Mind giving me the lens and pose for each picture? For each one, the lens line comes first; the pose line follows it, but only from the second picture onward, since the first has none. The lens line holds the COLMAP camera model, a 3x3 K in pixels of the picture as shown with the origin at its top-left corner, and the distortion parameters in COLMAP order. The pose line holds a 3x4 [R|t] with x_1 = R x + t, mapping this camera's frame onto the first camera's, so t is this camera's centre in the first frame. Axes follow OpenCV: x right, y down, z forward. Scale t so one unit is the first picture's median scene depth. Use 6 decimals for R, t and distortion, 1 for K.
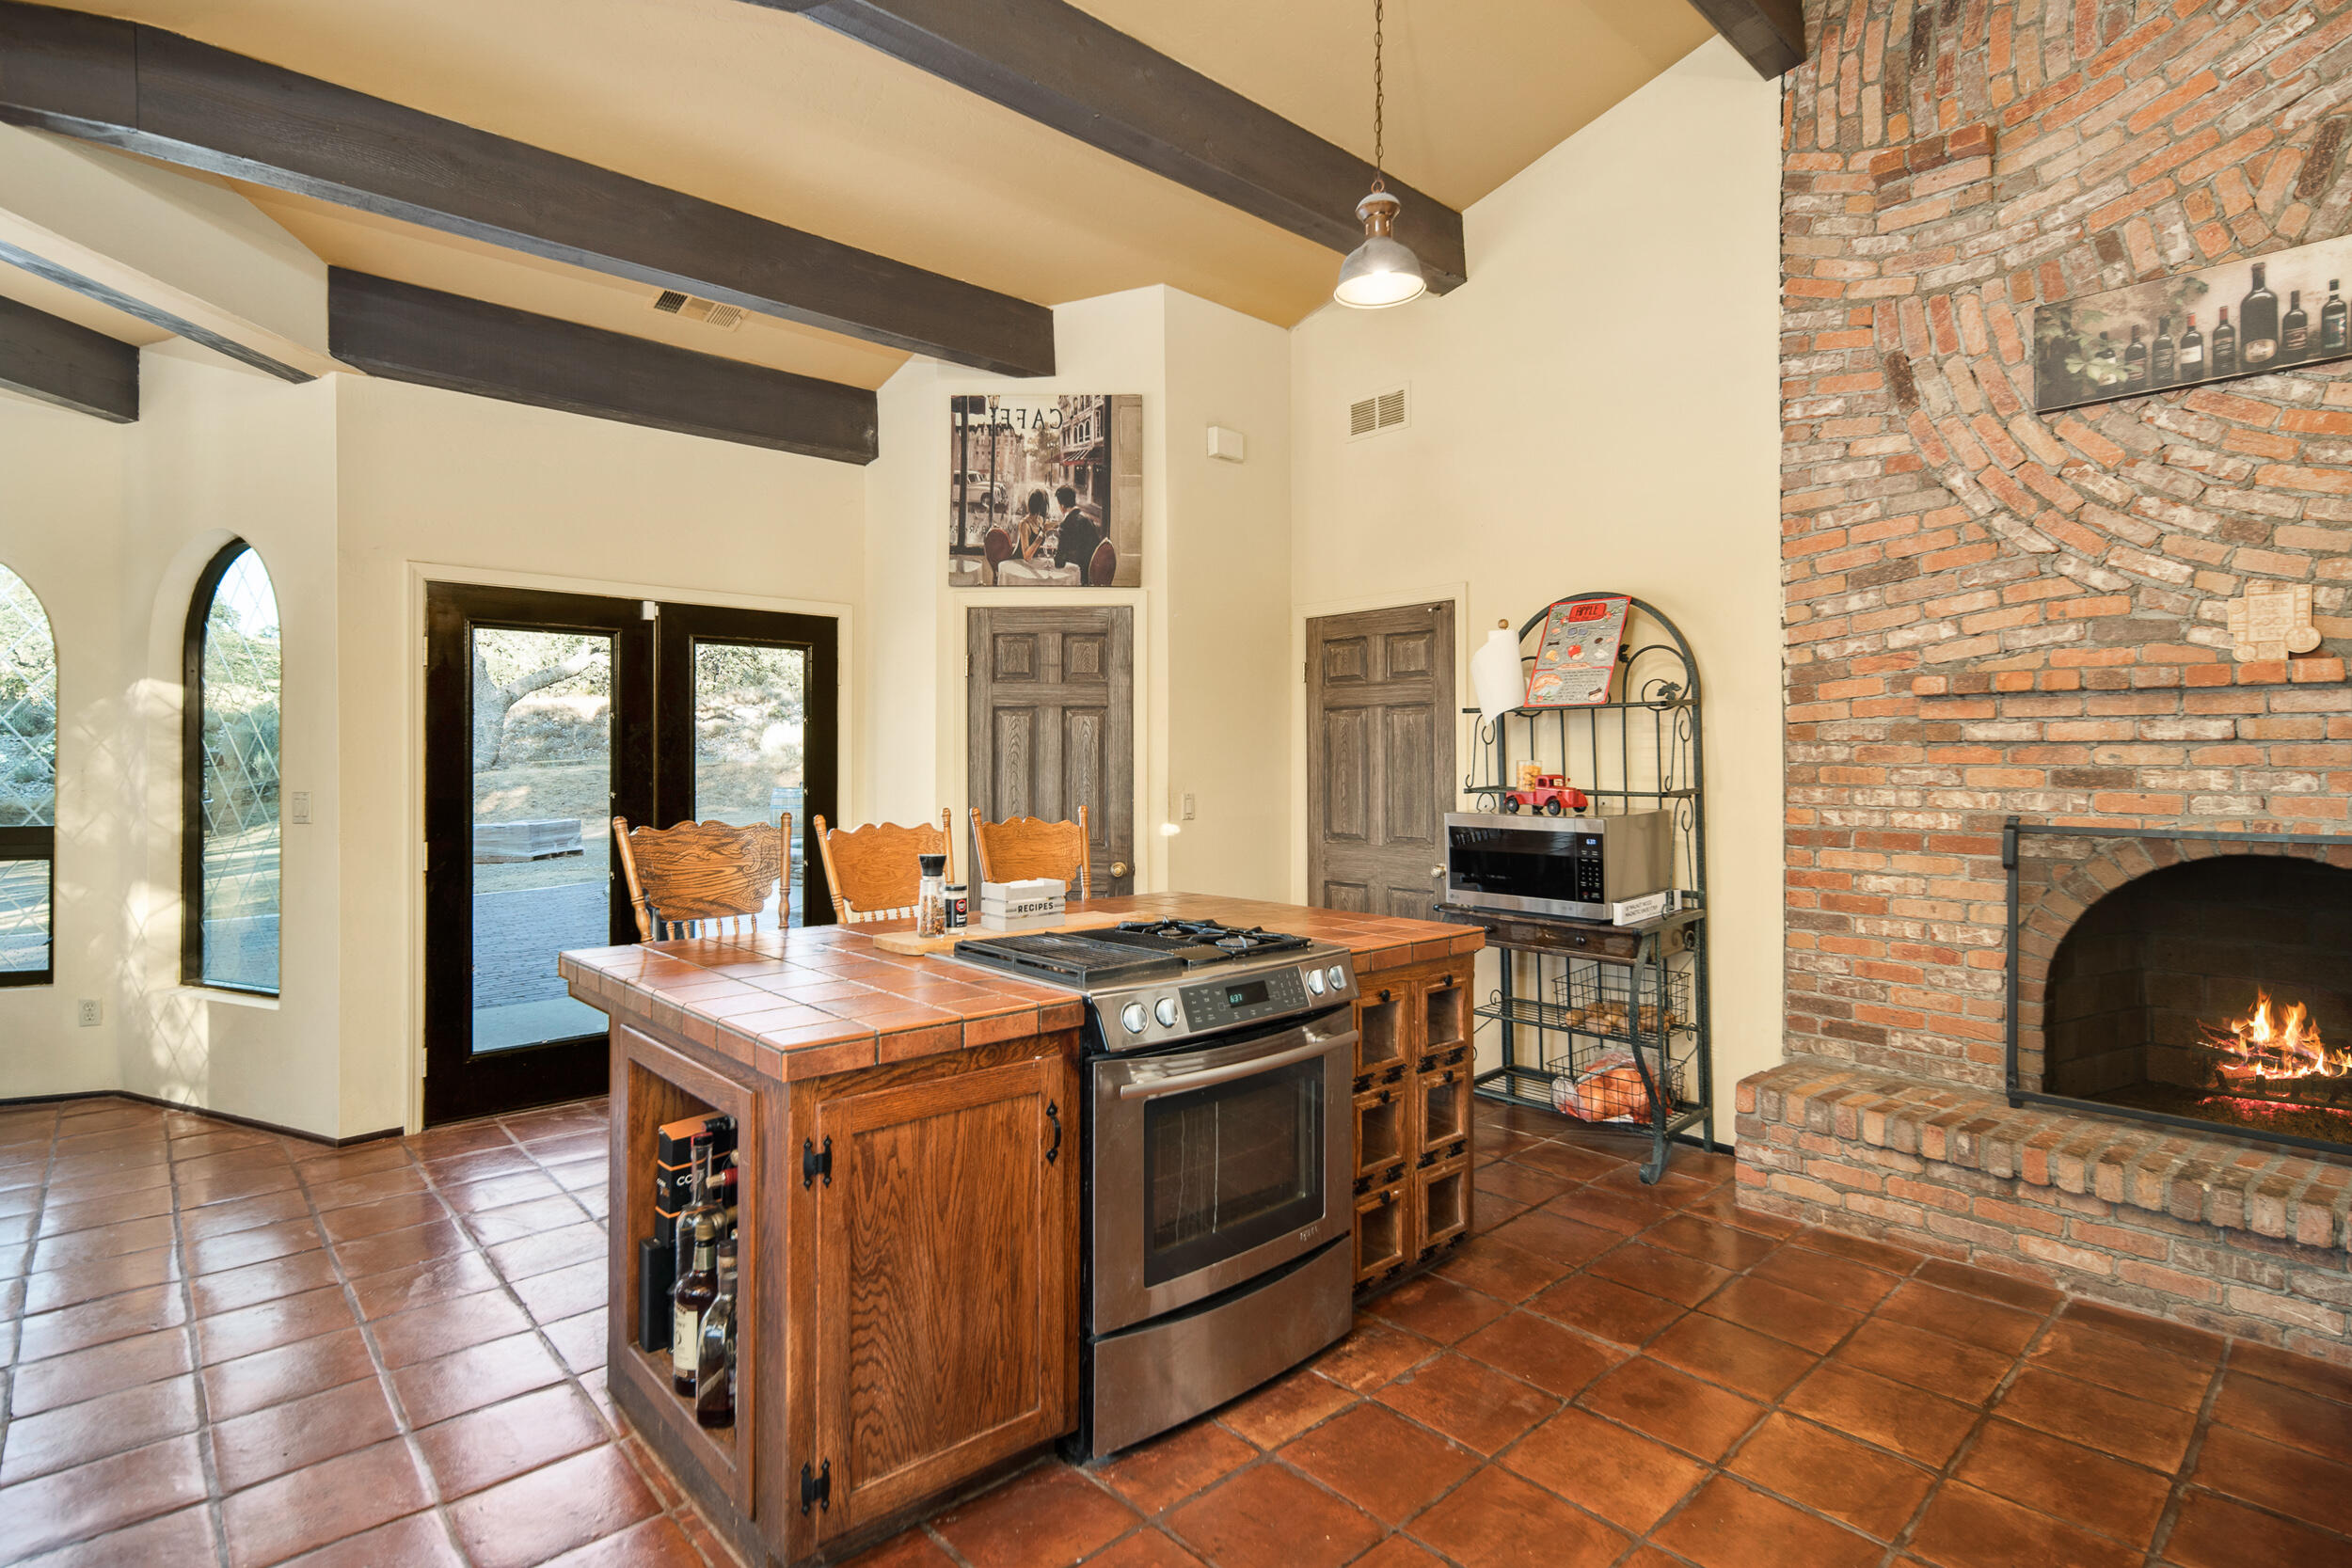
lens RADIAL K [[1154.6, 0, 1180.3], [0, 1154.6, 751.2], [0, 0, 1]] dist [-0.003417, -0.000268]
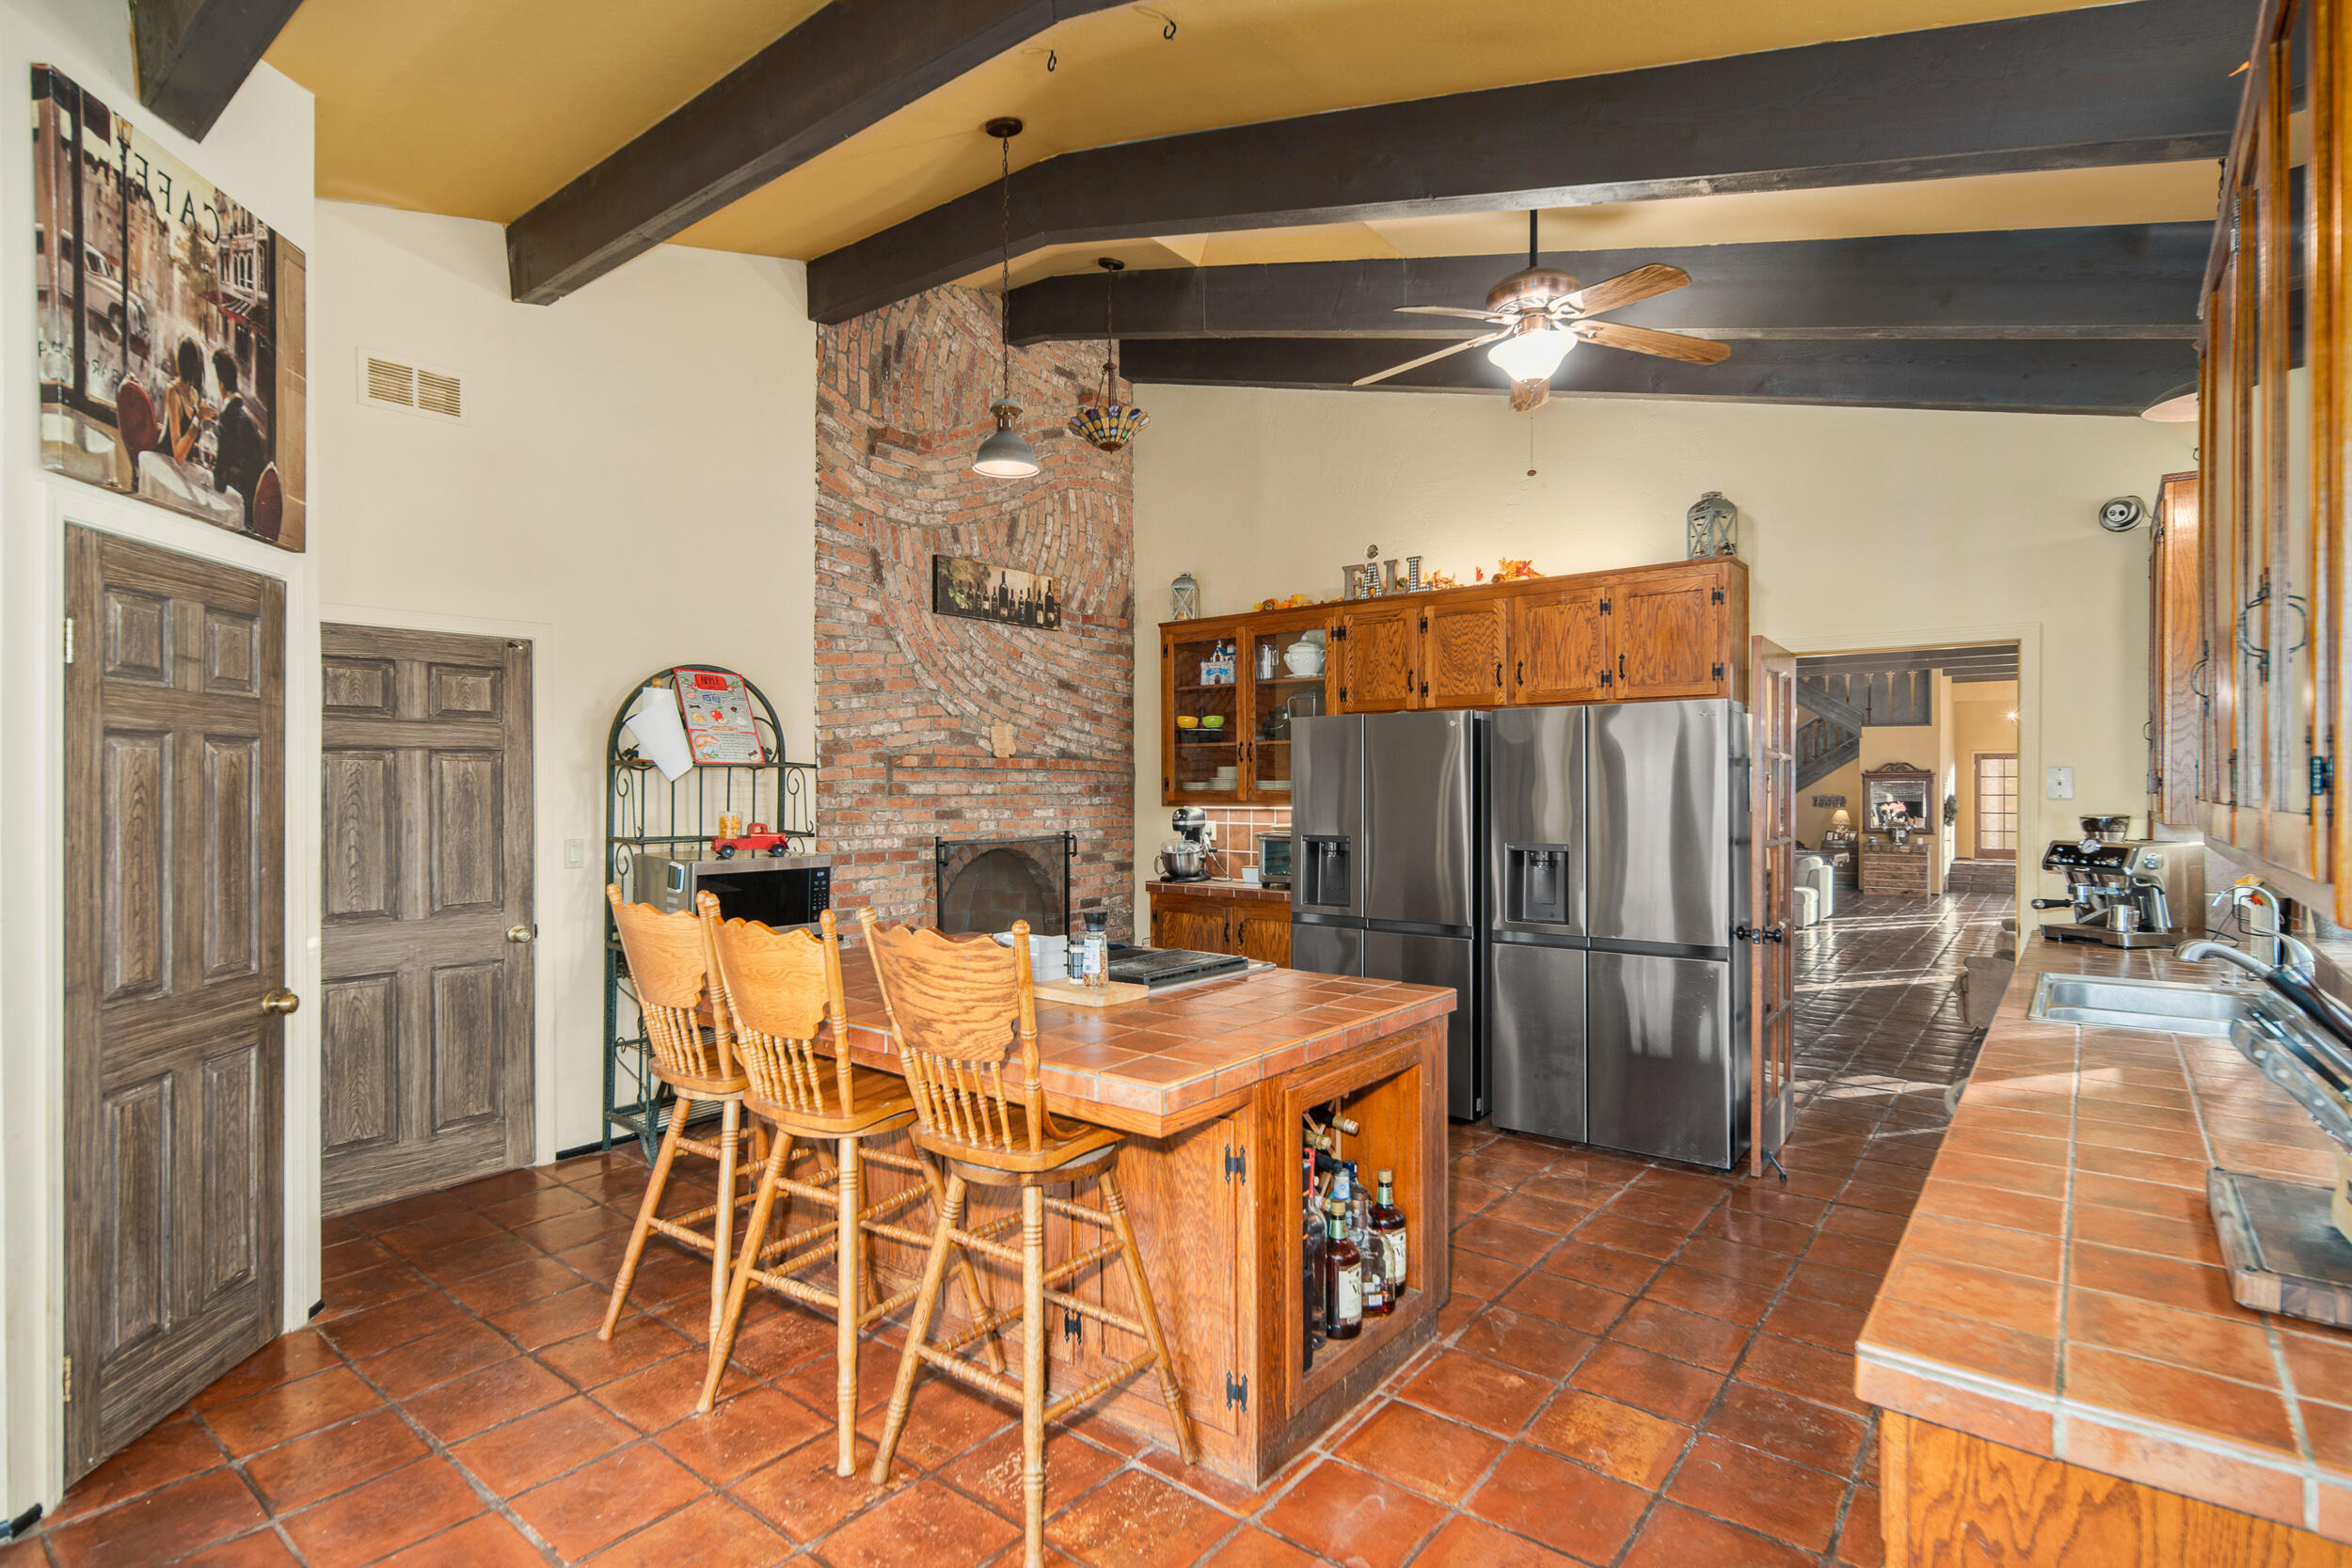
lens RADIAL K [[1154.6, 0, 1165.3], [0, 1154.6, 780.7], [0, 0, 1]] dist [-0.003417, -0.000268]
pose [[-0.159097, 0.004098, 0.987254, -0.941324], [-0.005232, 0.999974, -0.004993, -0.019943], [-0.987249, -0.005959, -0.159072, 0.800279]]
